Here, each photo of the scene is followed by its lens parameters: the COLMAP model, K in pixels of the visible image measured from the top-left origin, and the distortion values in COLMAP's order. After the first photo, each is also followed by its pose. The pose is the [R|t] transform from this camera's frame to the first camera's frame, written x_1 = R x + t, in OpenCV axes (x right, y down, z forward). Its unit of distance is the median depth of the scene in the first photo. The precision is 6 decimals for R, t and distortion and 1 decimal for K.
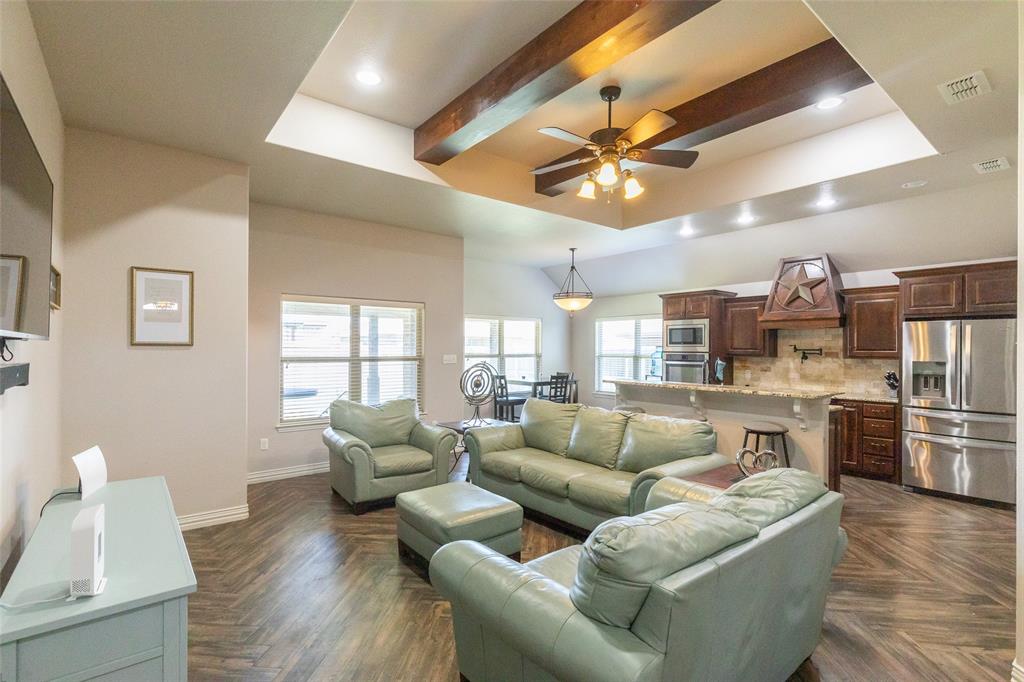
lens RADIAL K [[485.5, 0, 510.1], [0, 485.5, 343.8], [0, 0, 1]] dist [-0.002020, 0.000571]
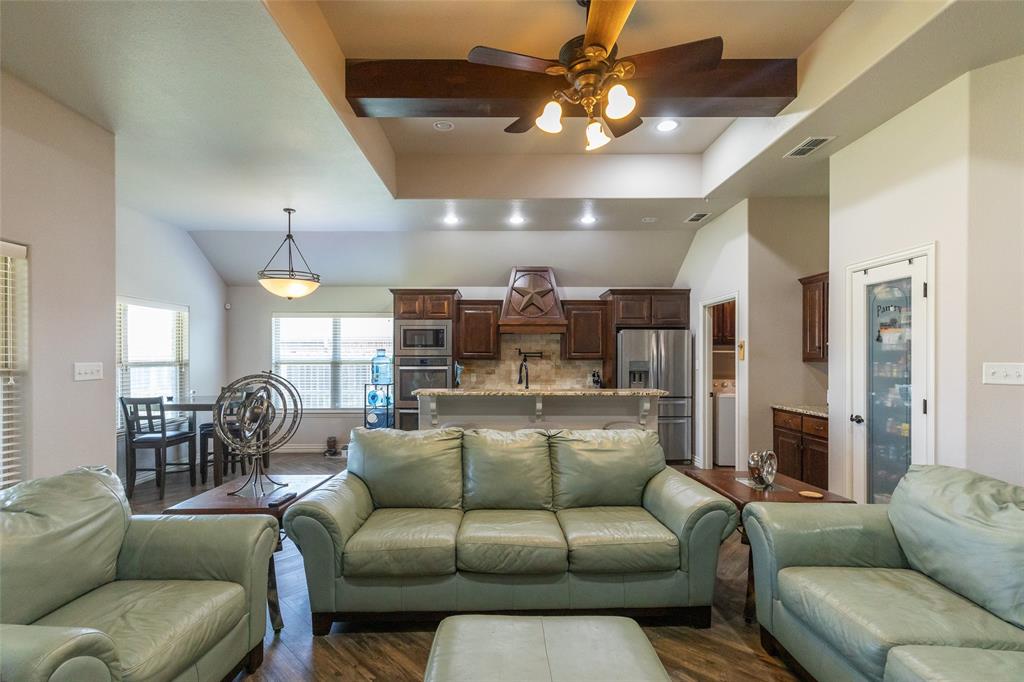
lens RADIAL K [[463.6, 0, 515.7], [0, 463.6, 362.6], [0, 0, 1]] dist [0.005083, 0.000082]
pose [[0.618083, -0.014796, 0.785974, -0.221968], [-0.003381, 0.999764, 0.021479, 0.011352], [-0.786106, -0.015933, 0.617886, 0.359518]]
